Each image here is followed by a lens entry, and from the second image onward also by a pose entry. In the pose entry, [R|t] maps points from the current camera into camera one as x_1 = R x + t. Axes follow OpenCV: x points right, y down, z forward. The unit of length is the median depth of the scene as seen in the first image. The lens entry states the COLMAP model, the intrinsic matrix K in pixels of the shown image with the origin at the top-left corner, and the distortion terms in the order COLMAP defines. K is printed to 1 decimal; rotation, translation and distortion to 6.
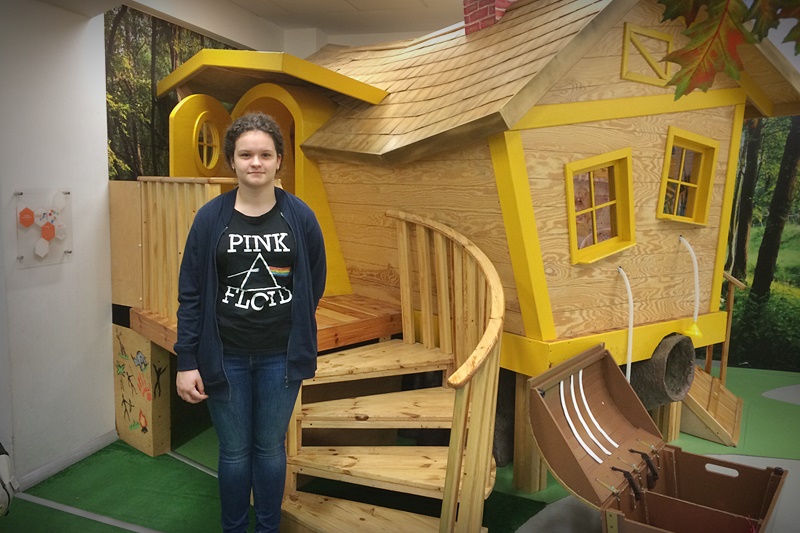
lens RADIAL K [[699.2, 0, 399.7], [0, 699.2, 271.7], [0, 0, 1]] dist [0.029924, -0.005689]
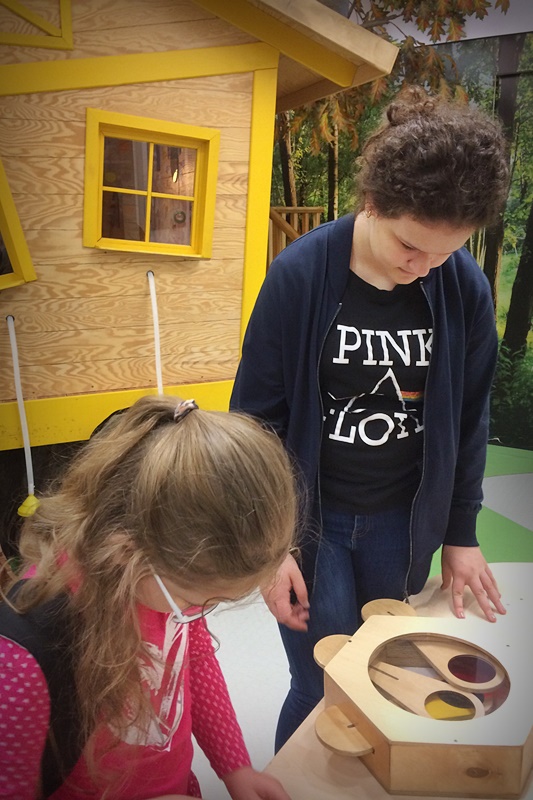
lens RADIAL K [[699.2, 0, 266.7], [0, 699.2, 395.4], [0, 0, 1]] dist [0.029924, -0.005689]
pose [[0.960278, 0.042218, -0.275832, 0.711200], [-0.006032, 0.991398, 0.130740, -0.020005], [0.278979, -0.123883, 0.952273, 0.342804]]
